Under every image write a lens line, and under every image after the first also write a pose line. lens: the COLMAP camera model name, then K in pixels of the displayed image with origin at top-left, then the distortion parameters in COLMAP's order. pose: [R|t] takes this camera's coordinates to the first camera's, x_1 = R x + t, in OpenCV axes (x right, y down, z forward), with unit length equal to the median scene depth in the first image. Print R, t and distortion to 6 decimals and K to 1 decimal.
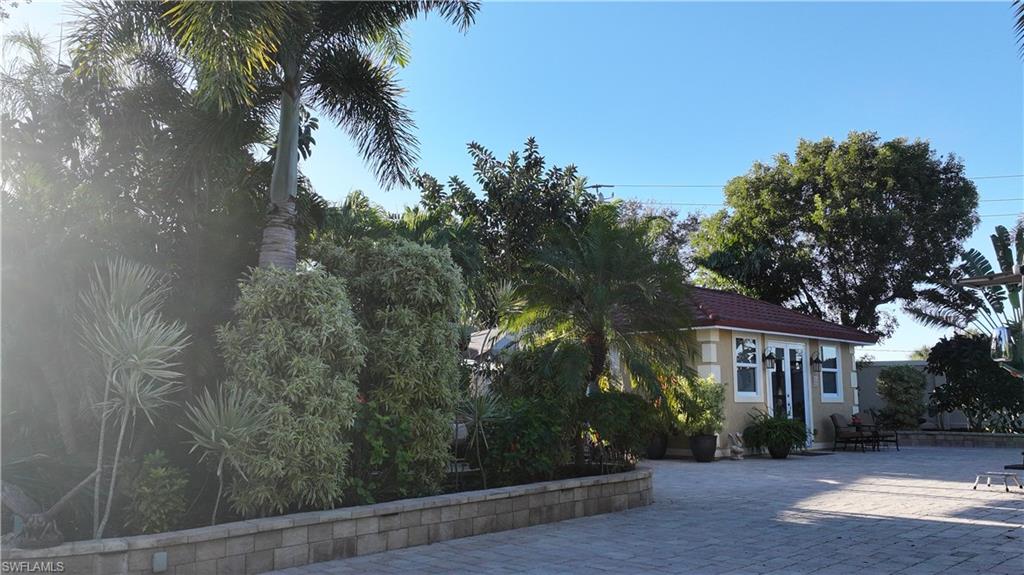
lens RADIAL K [[846.0, 0, 517.3], [0, 846.0, 296.0], [0, 0, 1]] dist [0.011617, -0.016202]
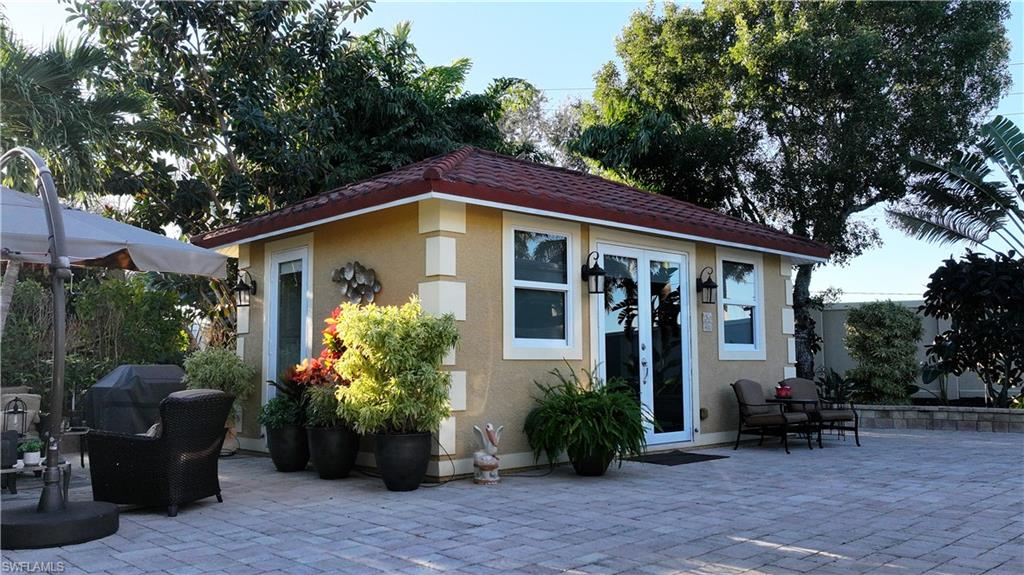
lens RADIAL K [[846.0, 0, 514.1], [0, 846.0, 292.8], [0, 0, 1]] dist [0.011617, -0.016202]
pose [[0.999784, -0.002666, -0.020630, 0.202184], [0.003565, 0.999039, 0.043678, 0.048821], [0.020494, -0.043742, 0.998833, 0.381396]]
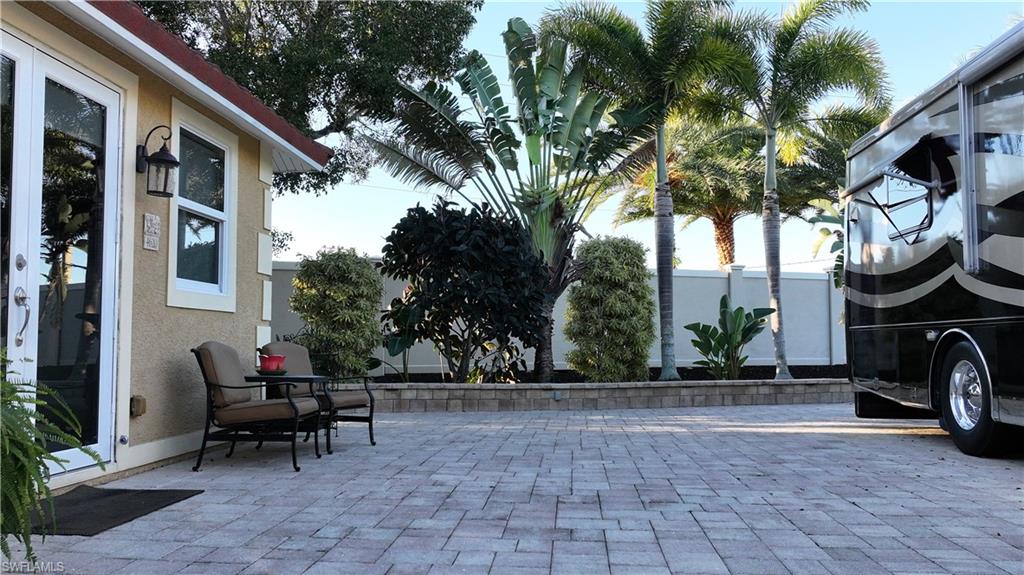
lens RADIAL K [[846.0, 0, 517.5], [0, 846.0, 293.7], [0, 0, 1]] dist [0.011617, -0.016202]
pose [[0.753981, 0.044526, 0.655386, 0.218567], [-0.087258, 0.995648, 0.032742, 0.086137], [-0.651075, -0.081875, 0.754584, 0.592728]]
